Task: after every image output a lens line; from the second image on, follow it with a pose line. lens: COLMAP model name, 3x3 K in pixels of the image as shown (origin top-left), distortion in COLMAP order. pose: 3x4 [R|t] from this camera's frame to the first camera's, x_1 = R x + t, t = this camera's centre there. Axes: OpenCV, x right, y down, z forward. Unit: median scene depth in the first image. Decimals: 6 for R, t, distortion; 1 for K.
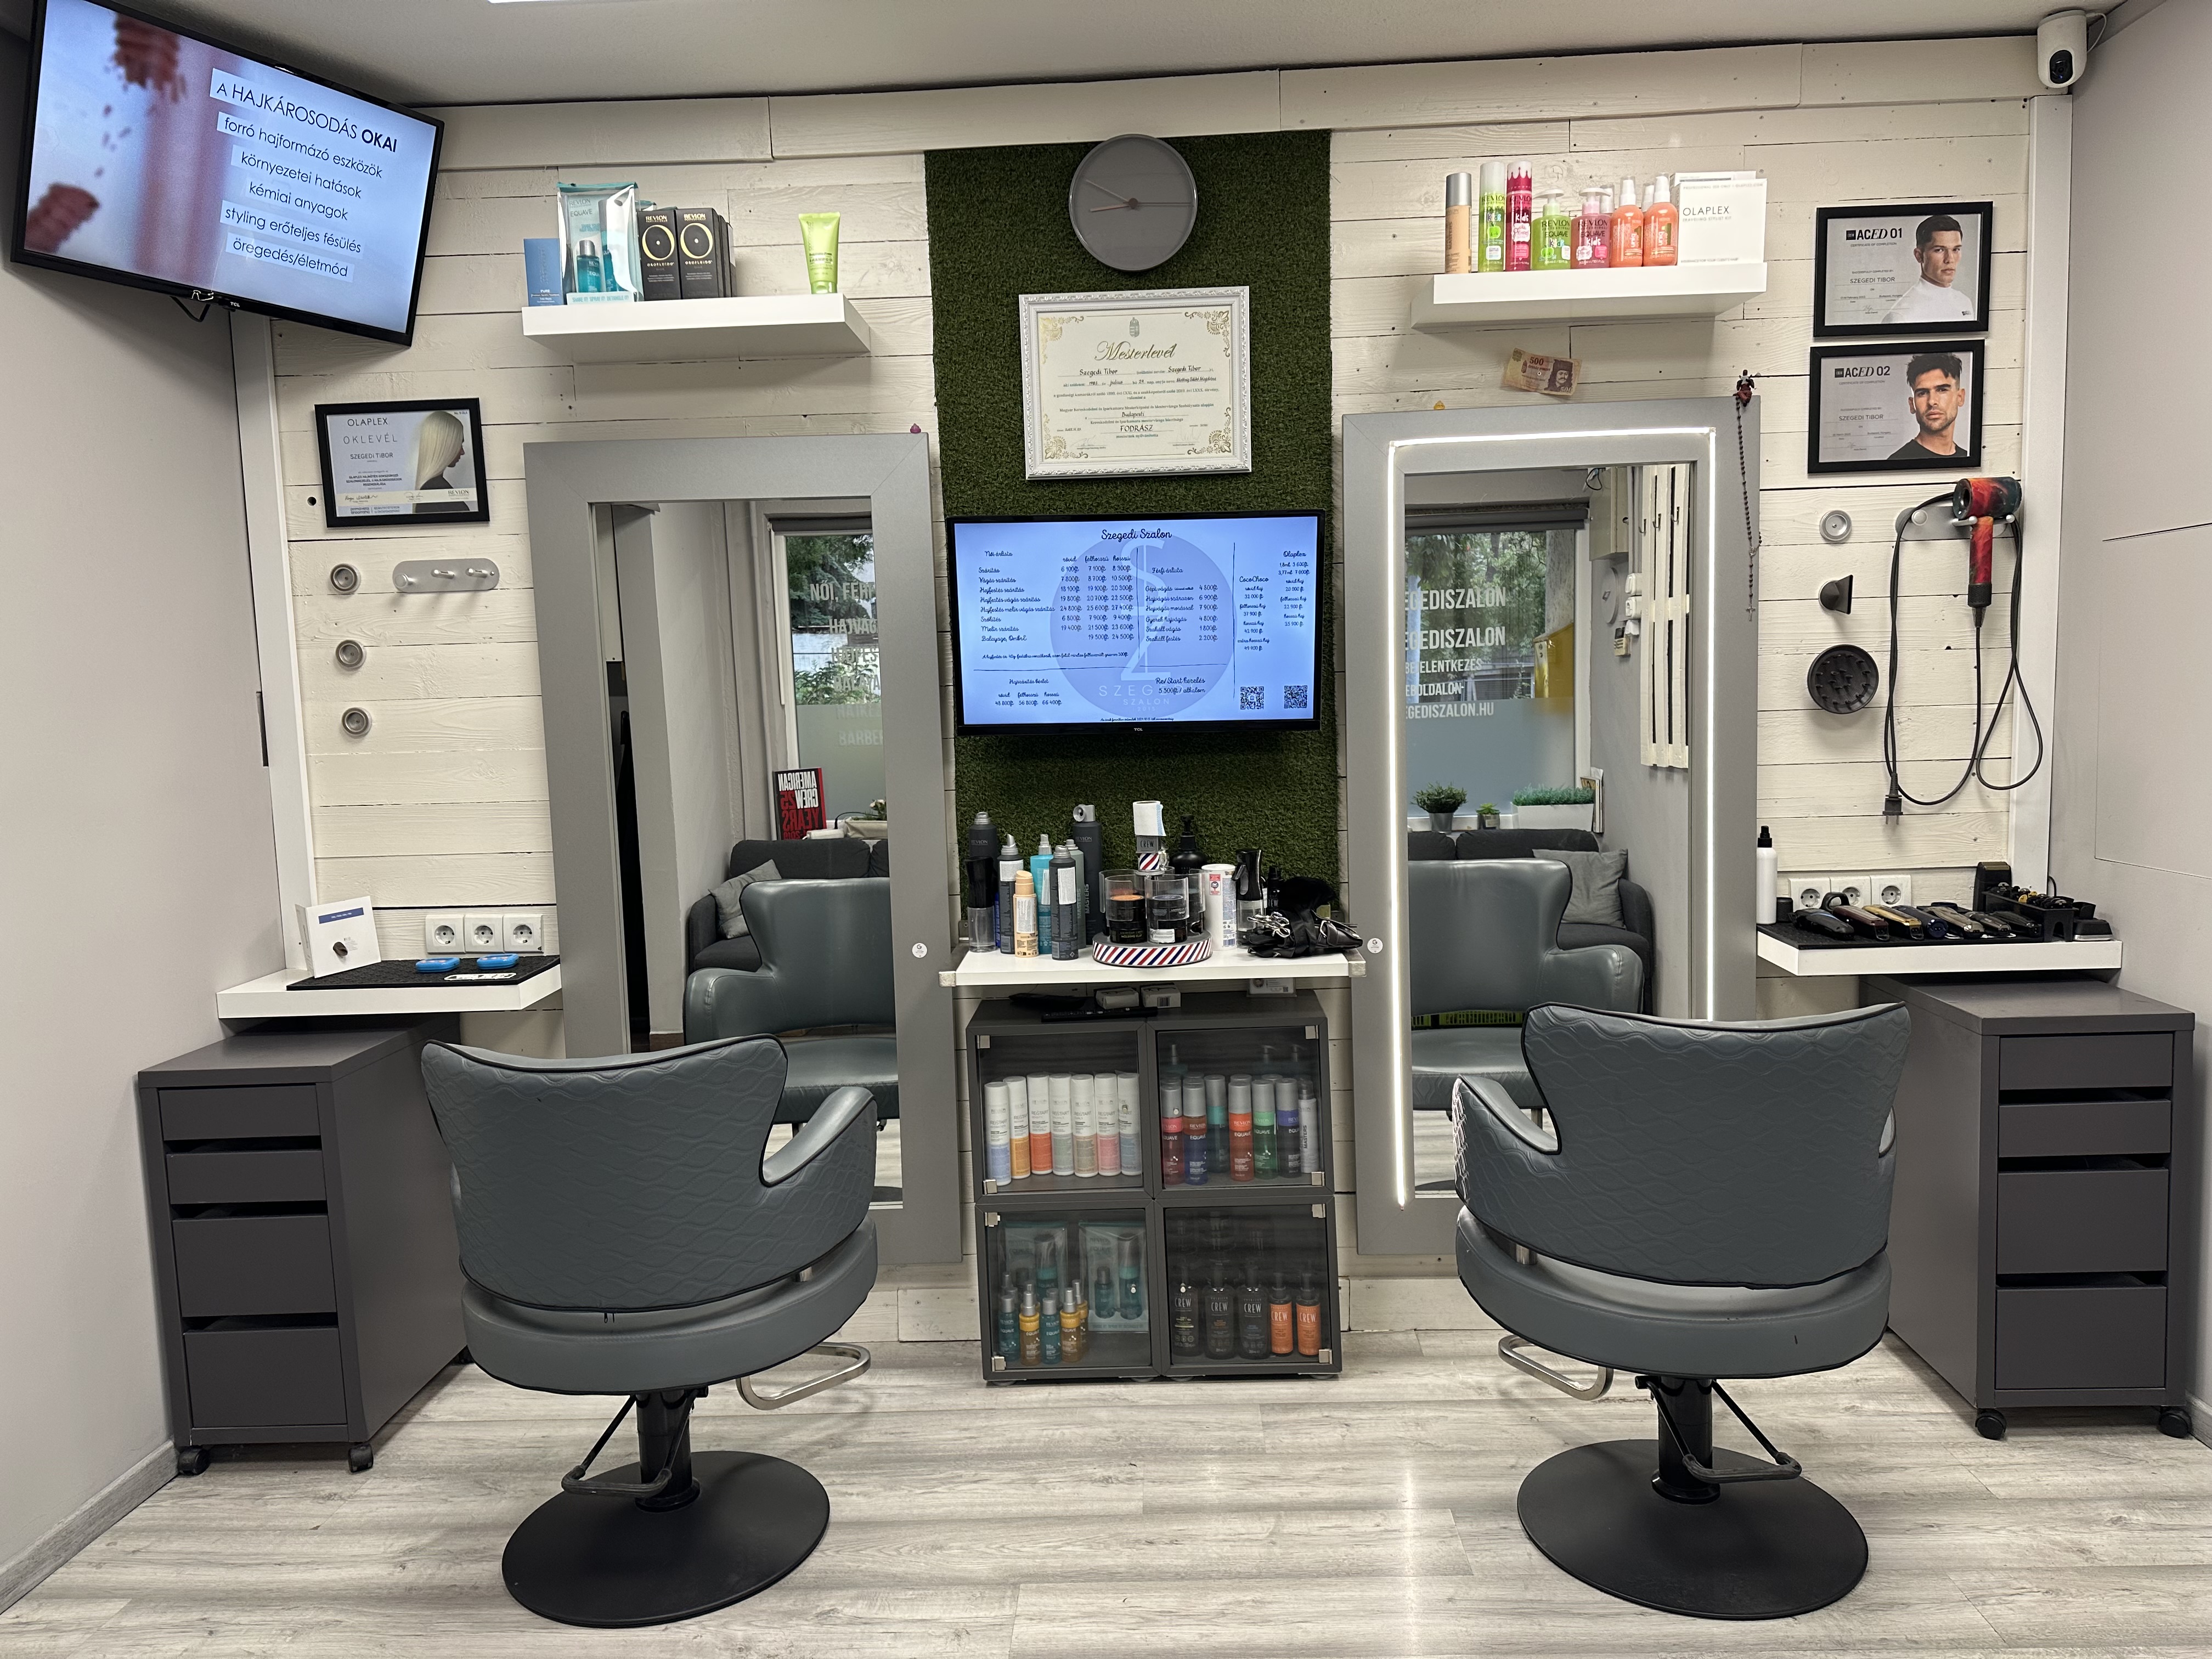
lens RADIAL K [[1425.3, 0, 1106.0], [0, 1425.3, 829.5], [0, 0, 1]] dist [0.091194, -0.114935]
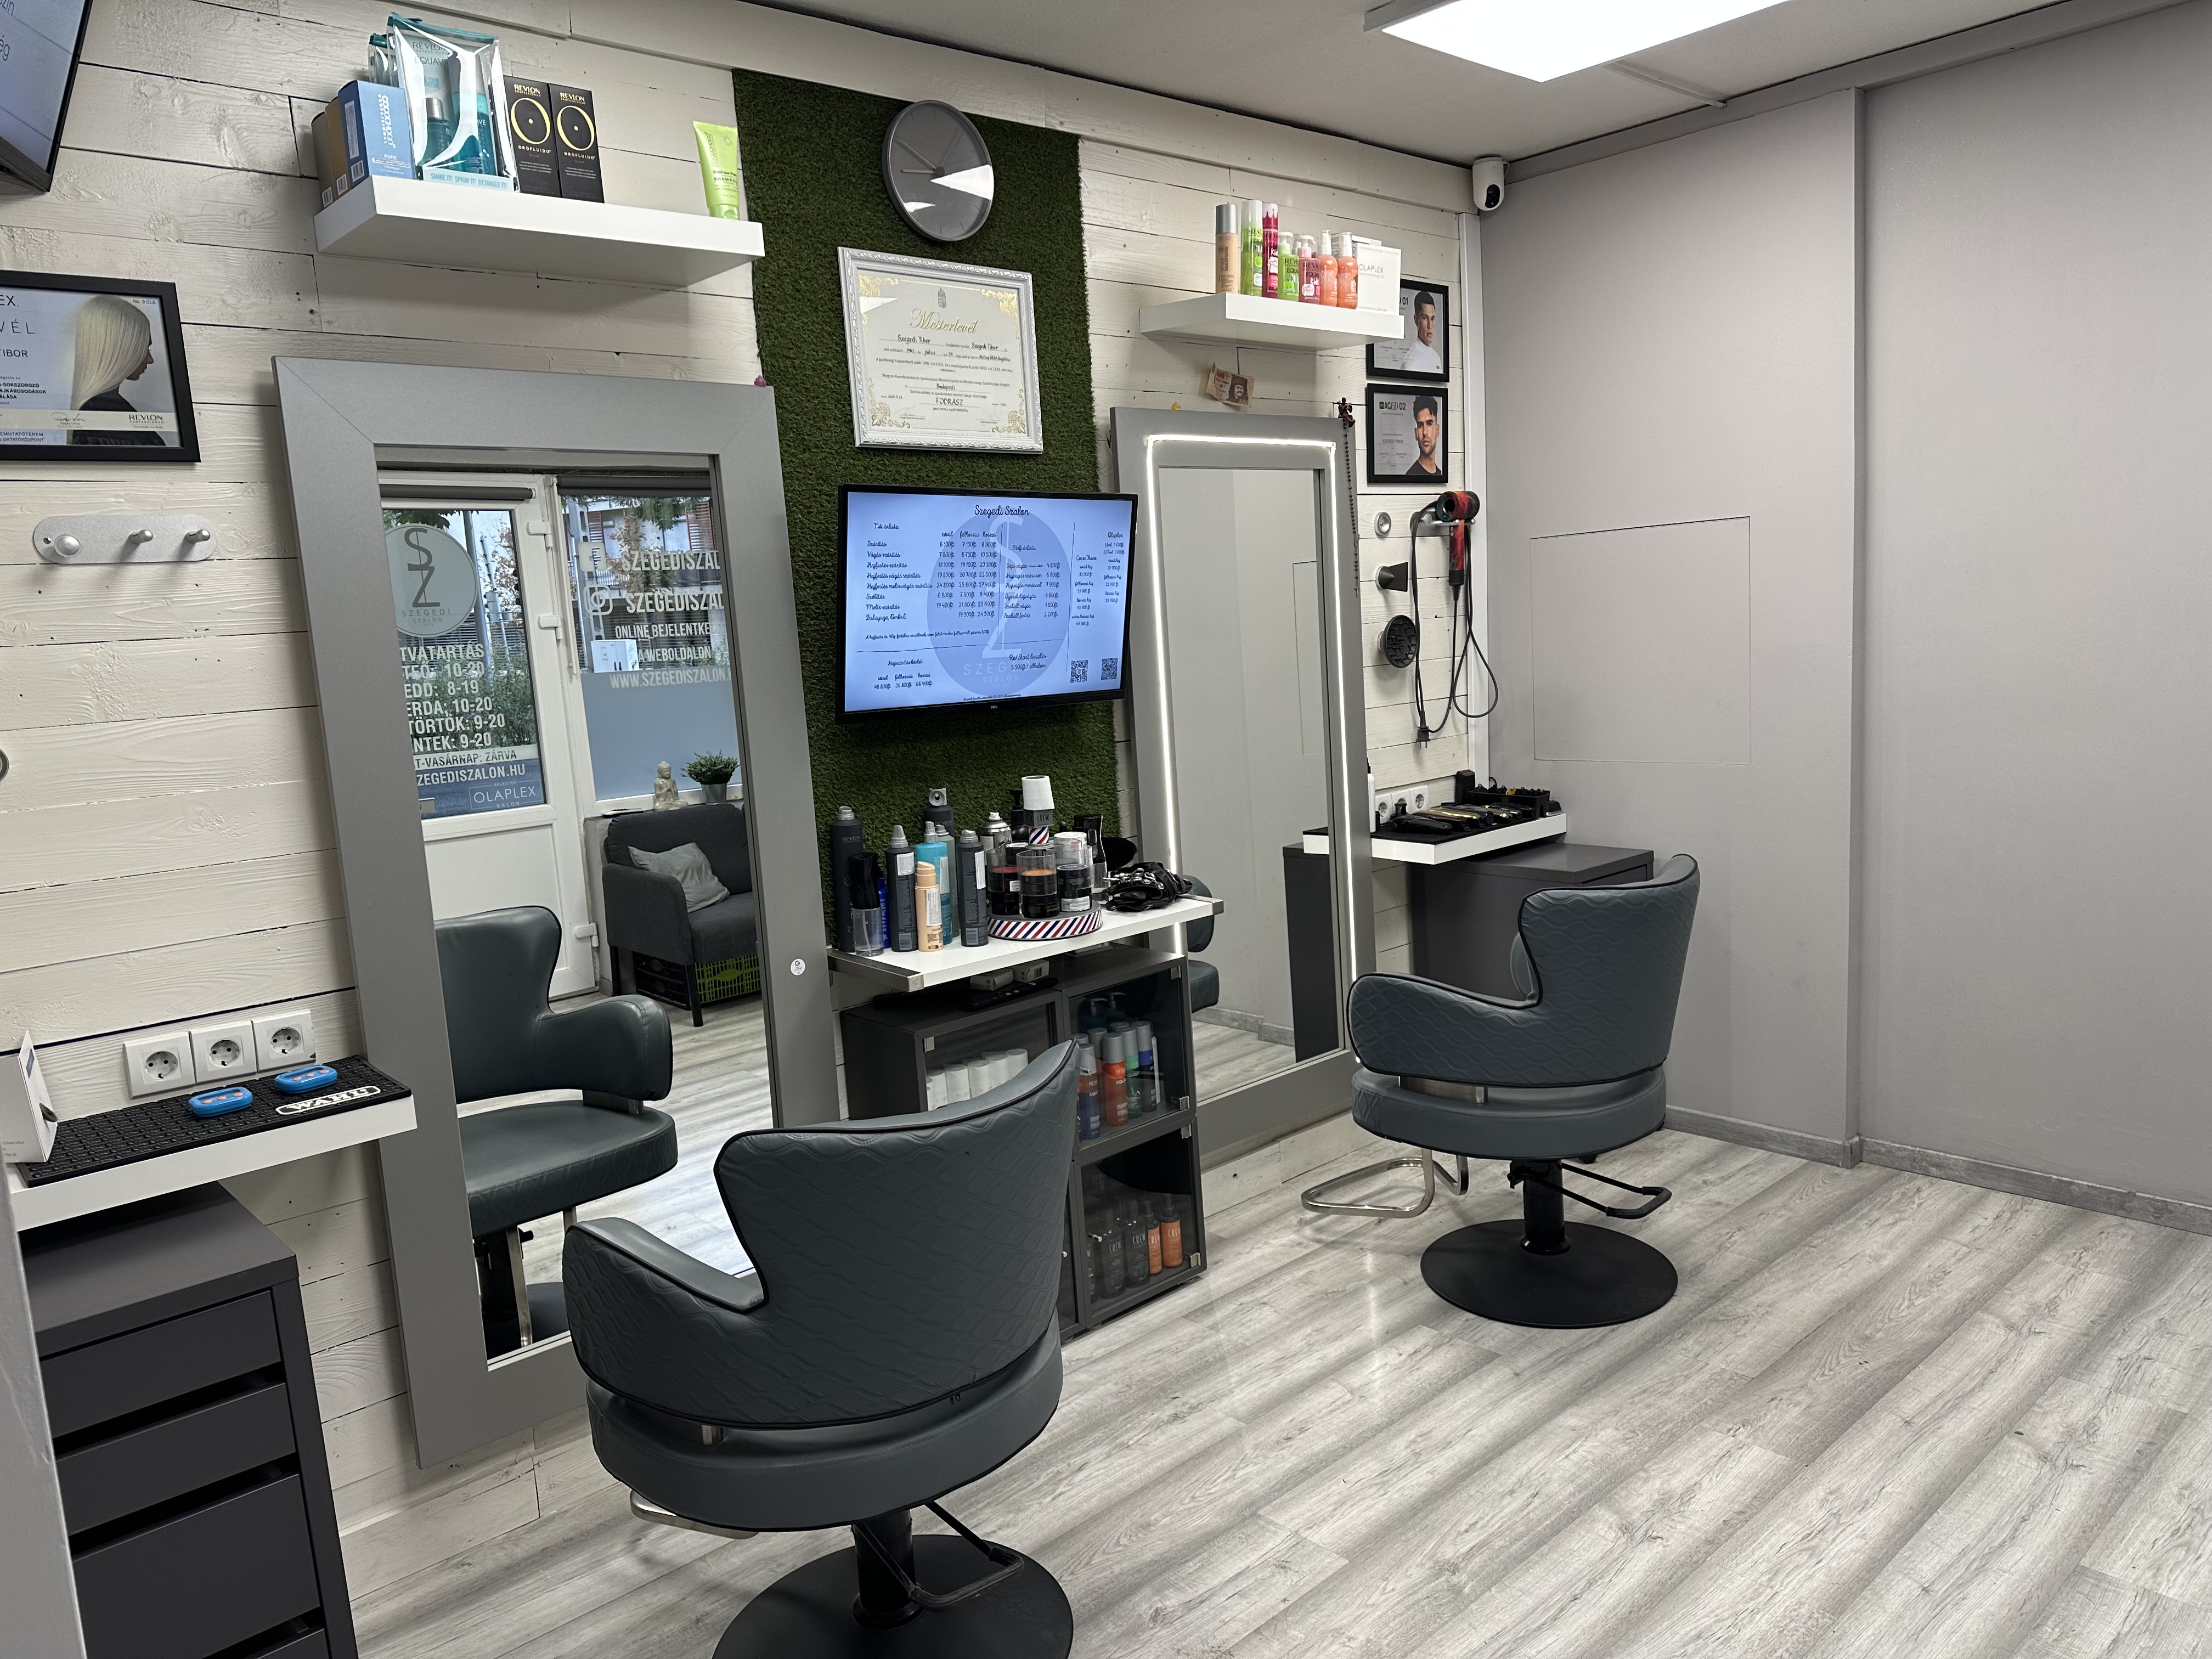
lens RADIAL K [[1425.3, 0, 1106.0], [0, 1425.3, 829.5], [0, 0, 1]] dist [0.091194, -0.114935]
pose [[0.753841, -0.111147, 0.647588, -0.573945], [0.103411, 0.993375, 0.050117, -0.026971], [-0.648869, 0.029187, 0.760341, 0.192272]]
